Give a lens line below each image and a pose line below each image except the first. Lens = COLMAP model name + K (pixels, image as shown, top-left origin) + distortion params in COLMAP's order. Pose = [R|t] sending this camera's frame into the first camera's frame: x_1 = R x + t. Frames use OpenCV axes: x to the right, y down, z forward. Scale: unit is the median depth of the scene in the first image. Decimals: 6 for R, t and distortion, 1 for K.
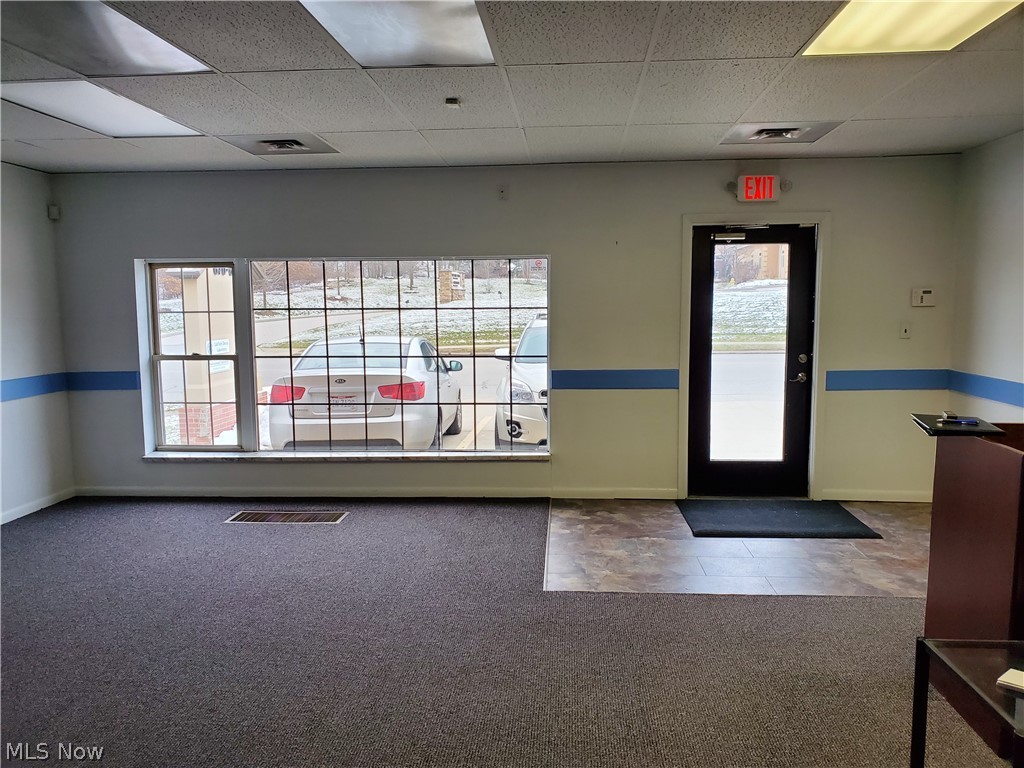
lens RADIAL K [[780.8, 0, 518.0], [0, 780.8, 377.1], [0, 0, 1]] dist [0.000603, -0.006324]
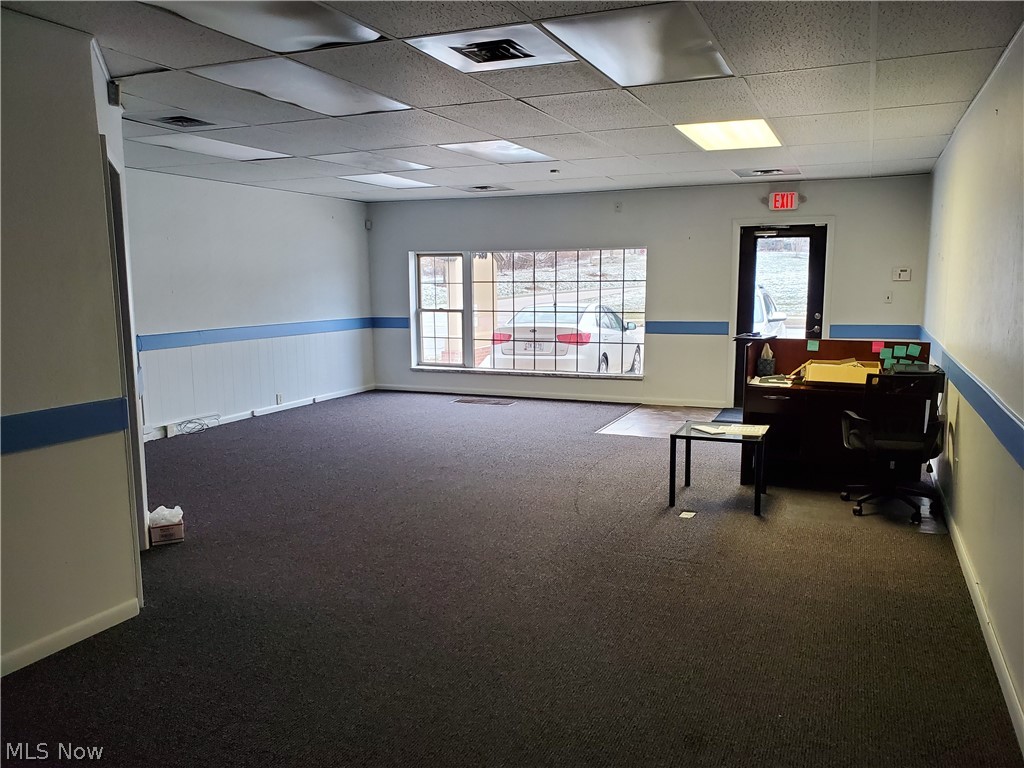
lens RADIAL K [[780.8, 0, 518.0], [0, 780.8, 377.1], [0, 0, 1]] dist [0.000603, -0.006324]
pose [[0.942241, 0.043579, -0.332088, 0.311905], [-0.033736, 0.998805, 0.035350, 0.054368], [0.333231, -0.022104, 0.942586, -0.536723]]
